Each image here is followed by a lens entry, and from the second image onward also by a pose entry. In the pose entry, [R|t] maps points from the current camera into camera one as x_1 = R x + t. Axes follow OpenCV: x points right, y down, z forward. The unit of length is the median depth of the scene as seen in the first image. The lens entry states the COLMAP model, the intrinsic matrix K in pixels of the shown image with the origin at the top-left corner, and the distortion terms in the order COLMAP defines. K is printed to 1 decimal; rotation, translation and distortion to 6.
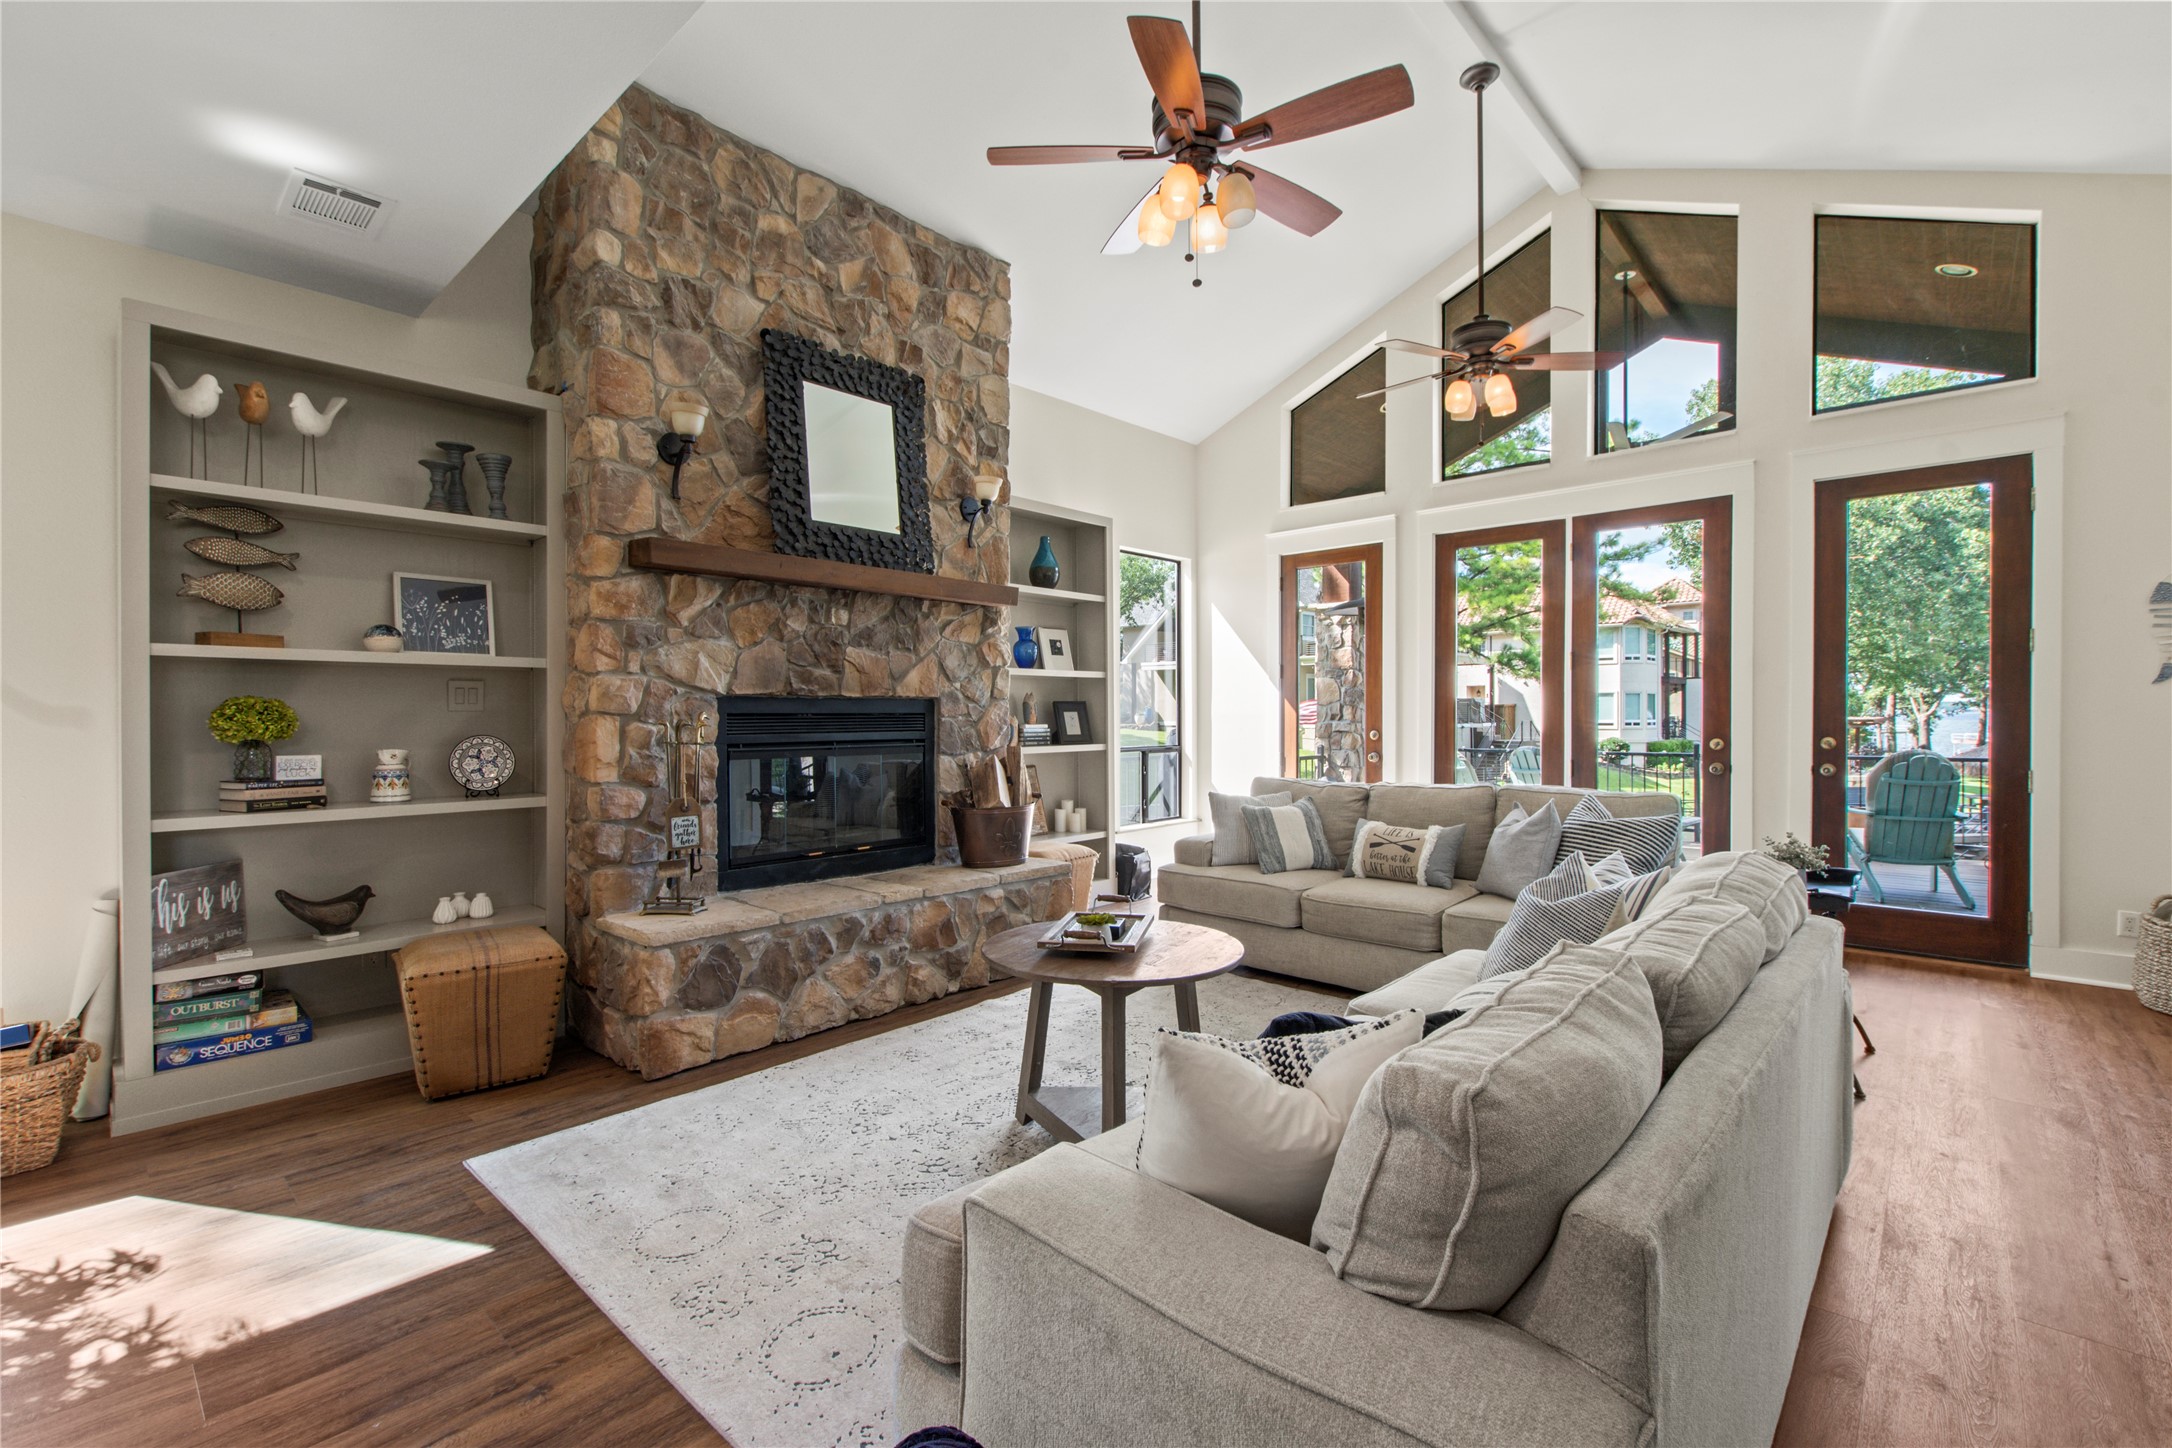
lens RADIAL K [[938.2, 0, 1082.4], [0, 938.2, 716.5], [0, 0, 1]] dist [0.003222, -0.000343]
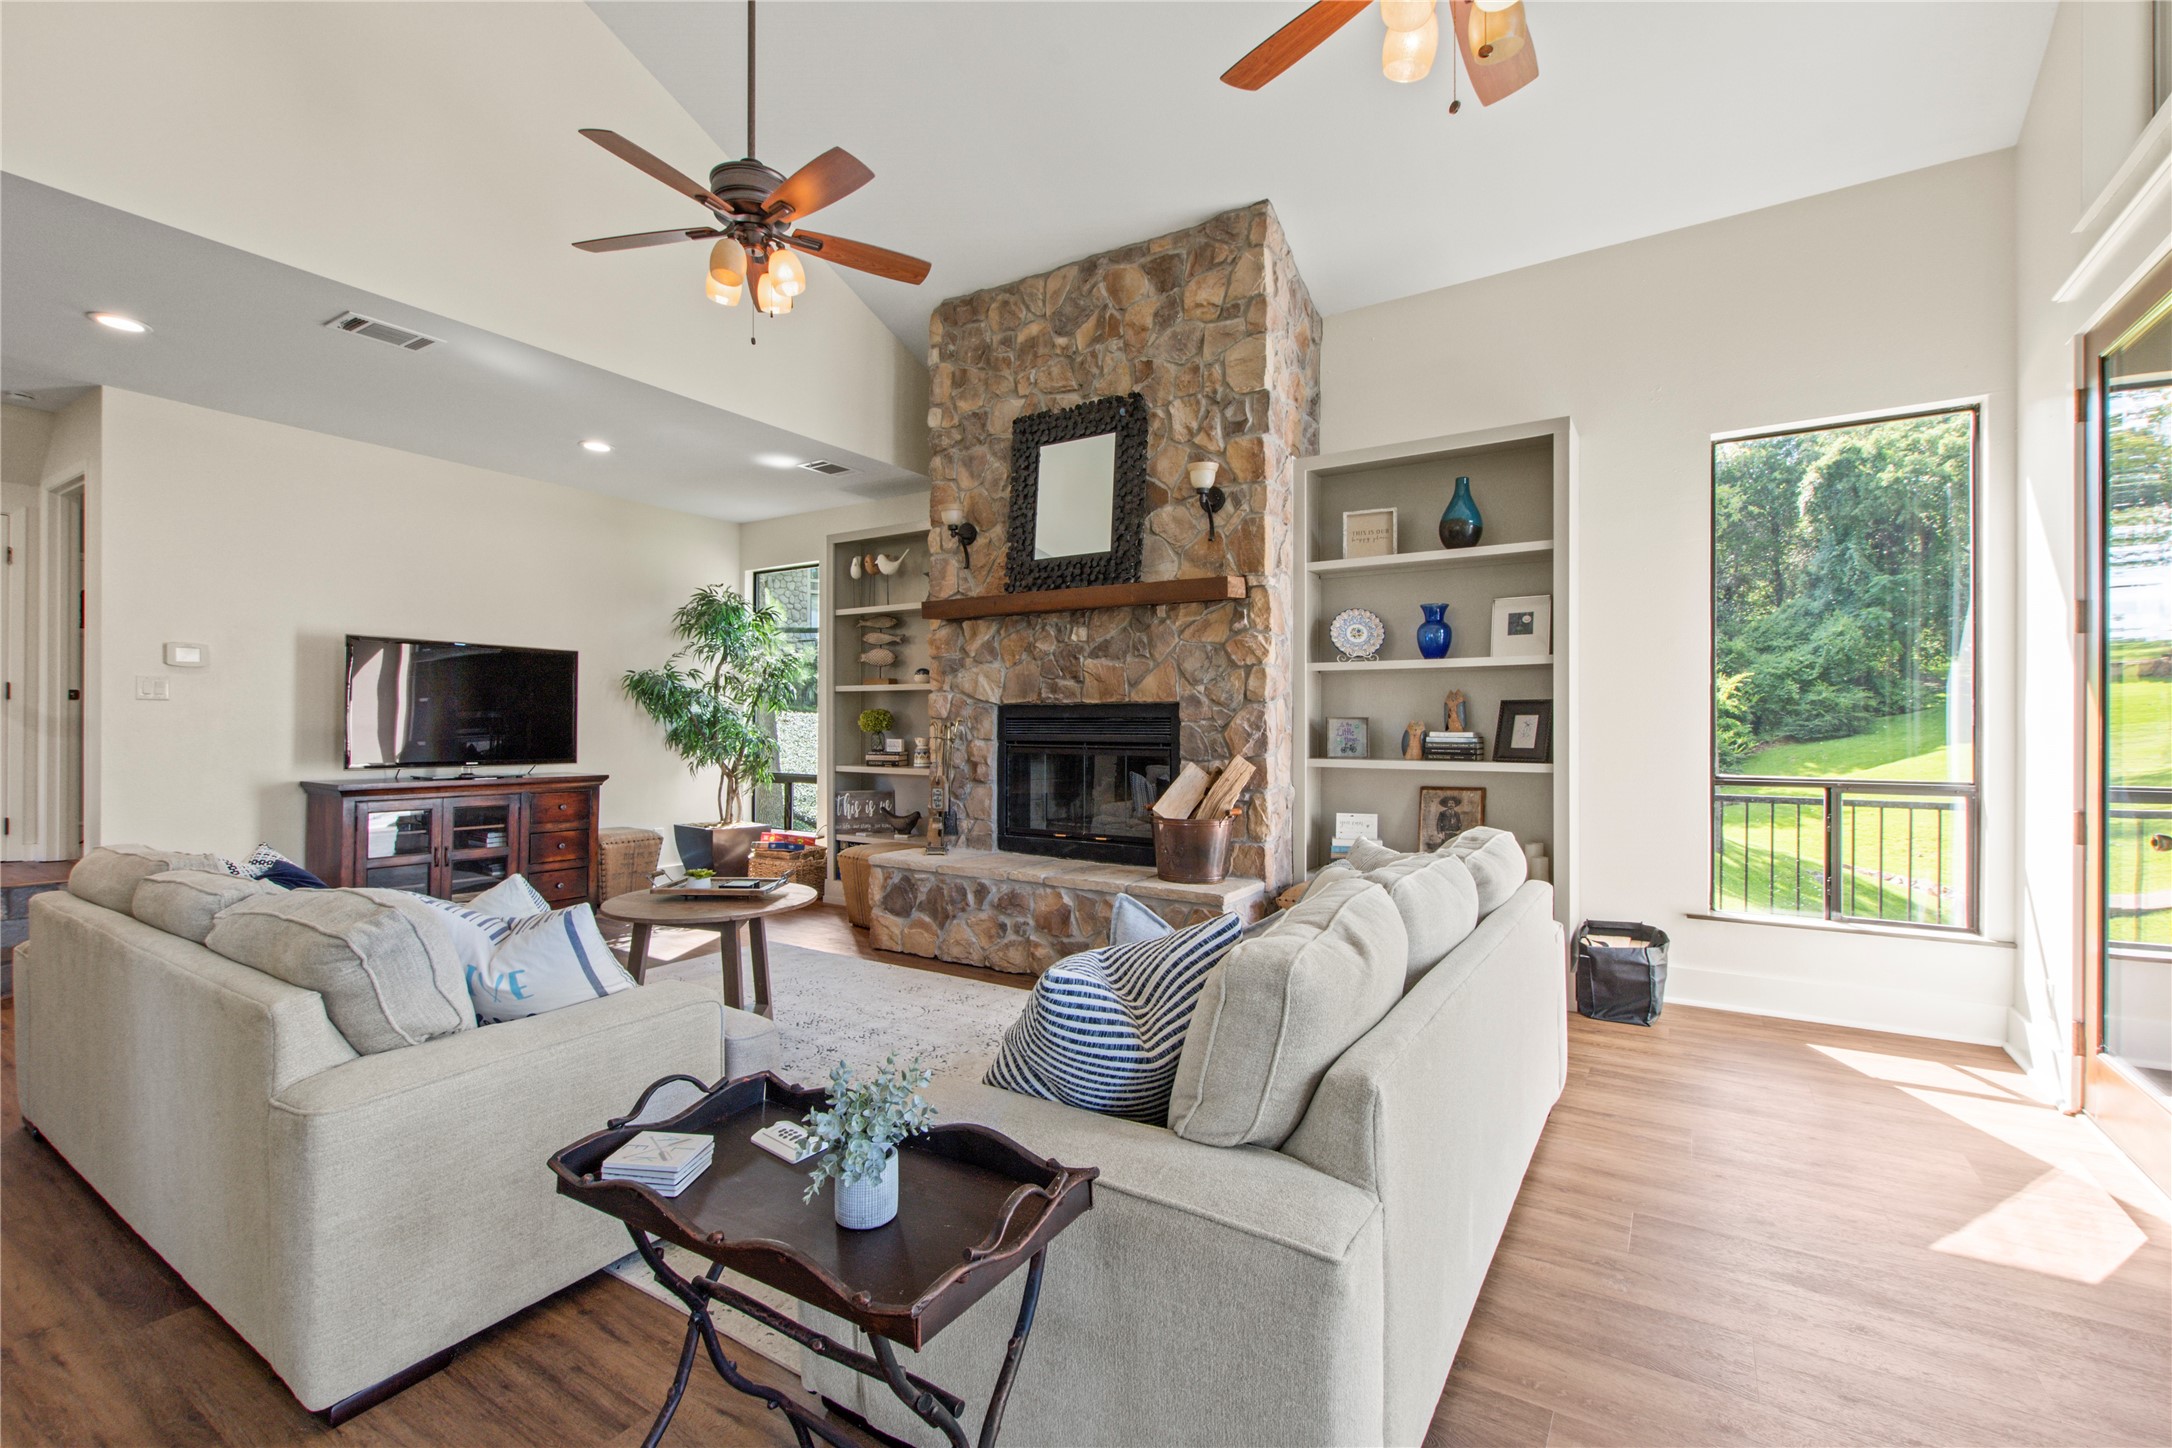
lens RADIAL K [[938.2, 0, 1082.4], [0, 938.2, 716.5], [0, 0, 1]] dist [0.003222, -0.000343]
pose [[0.176794, -0.000171, -0.984248, 0.818856], [-0.003124, 0.999995, -0.000735, -0.003779], [0.984243, 0.003205, 0.176792, 0.745529]]
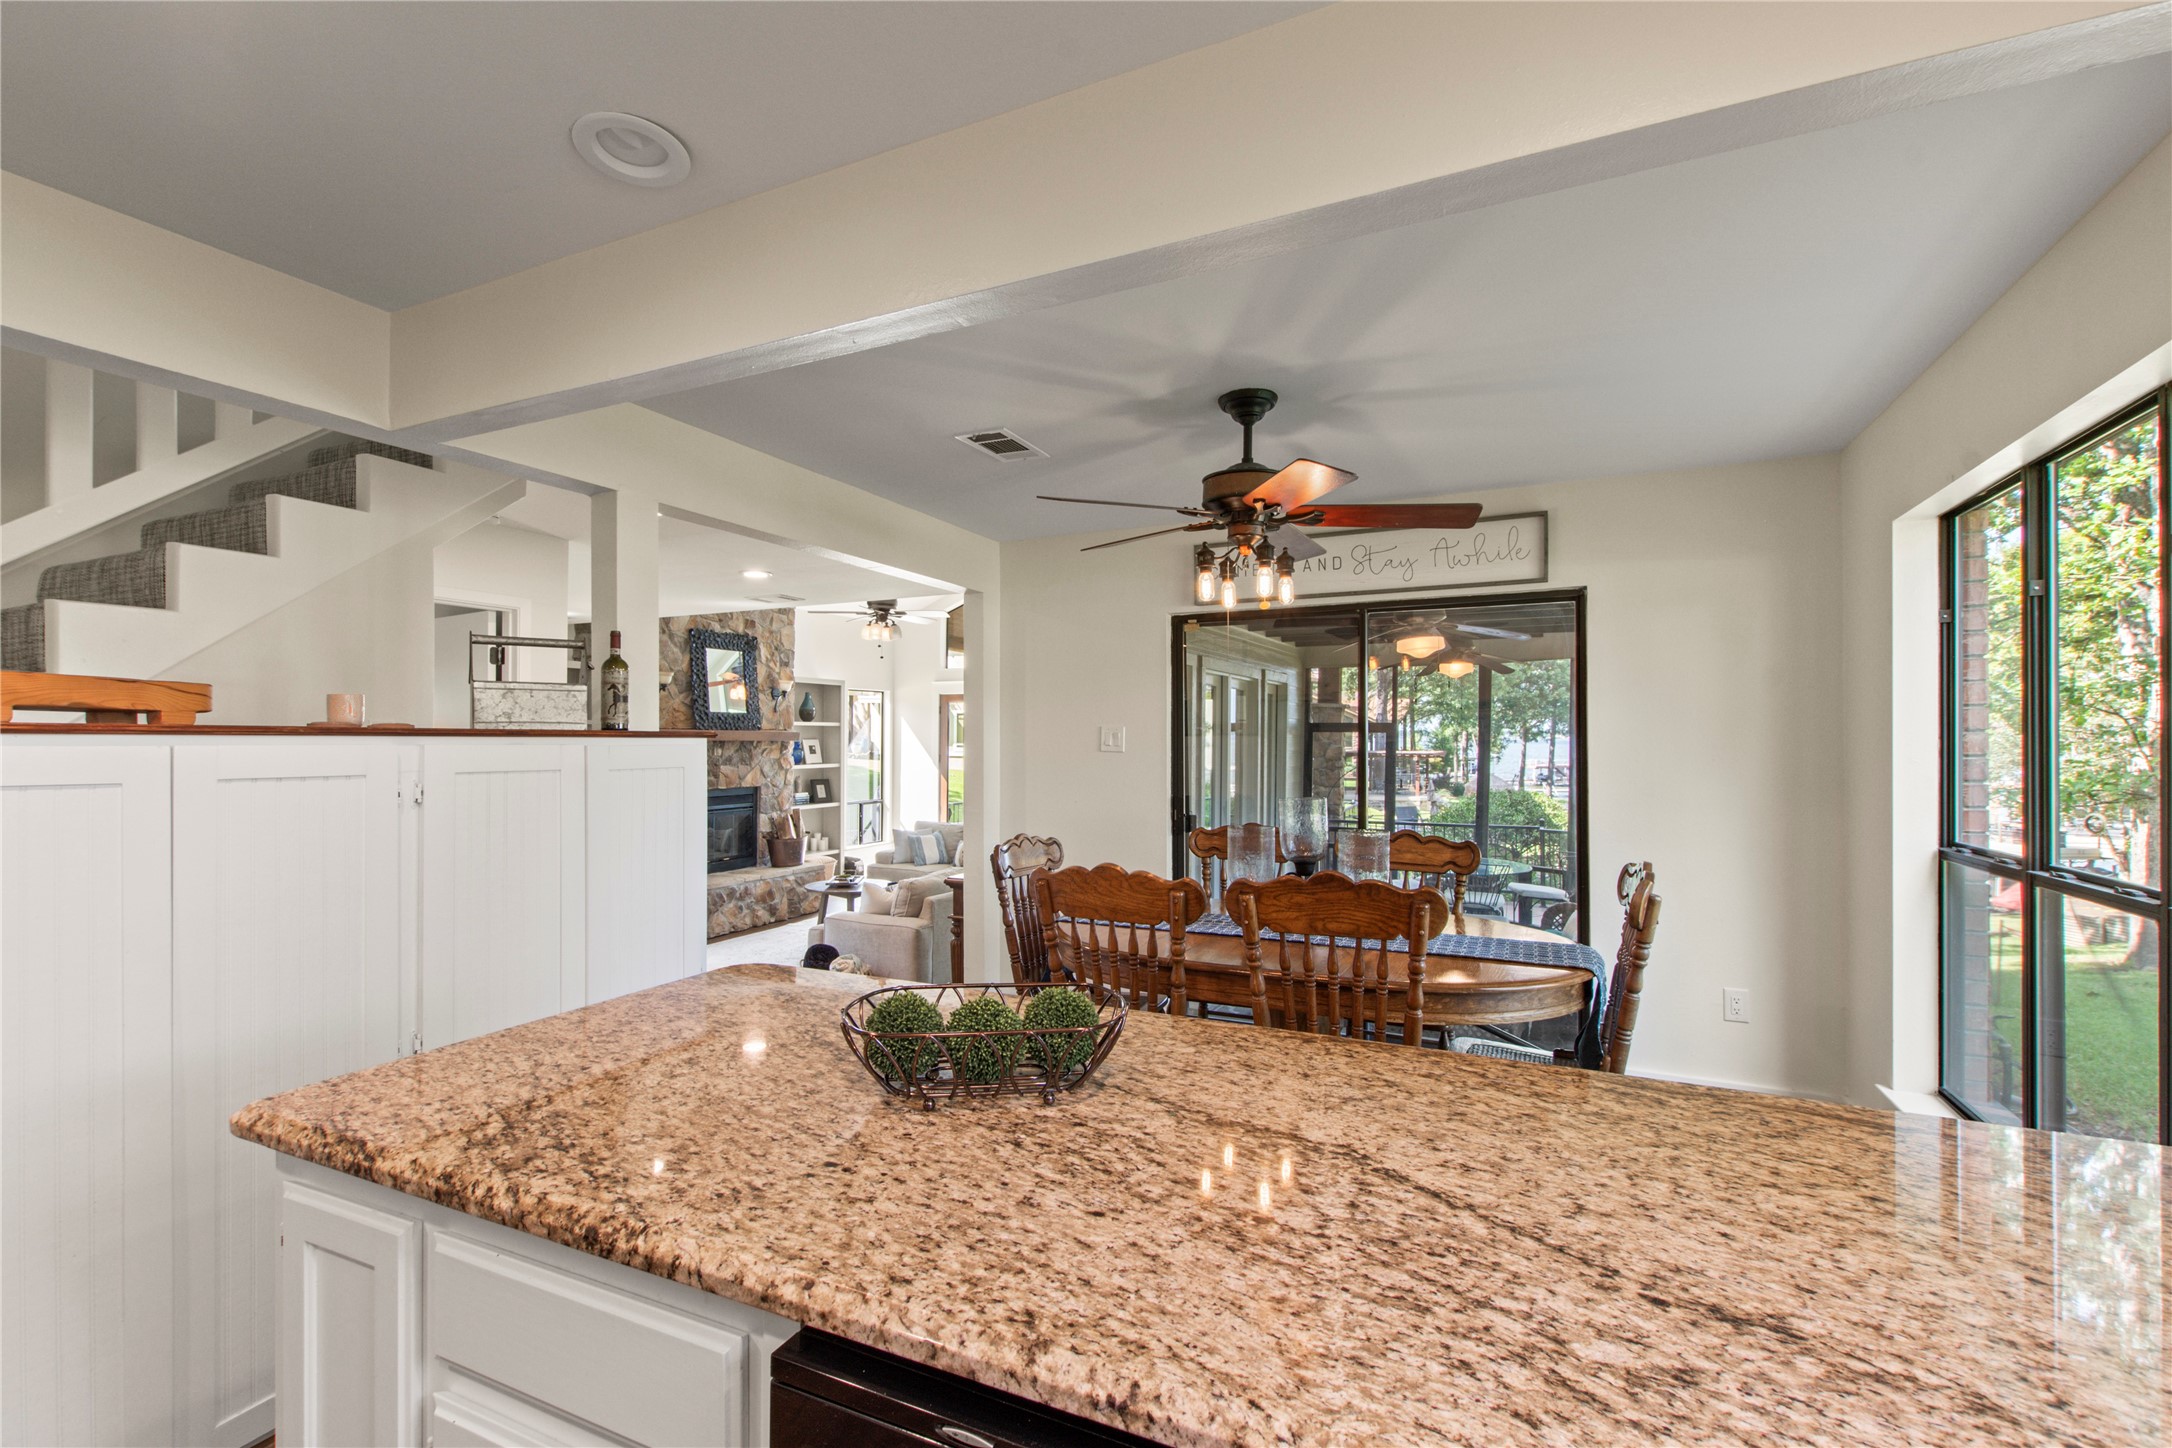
lens RADIAL K [[964.3, 0, 1086.0], [0, 964.3, 724.0], [0, 0, 1]] dist [0.001784, -0.000005]
pose [[0.956343, 0.012973, 0.291959, -0.090499], [-0.009638, 0.999871, -0.012861, -0.140755], [-0.292088, 0.009486, 0.956345, -1.283312]]
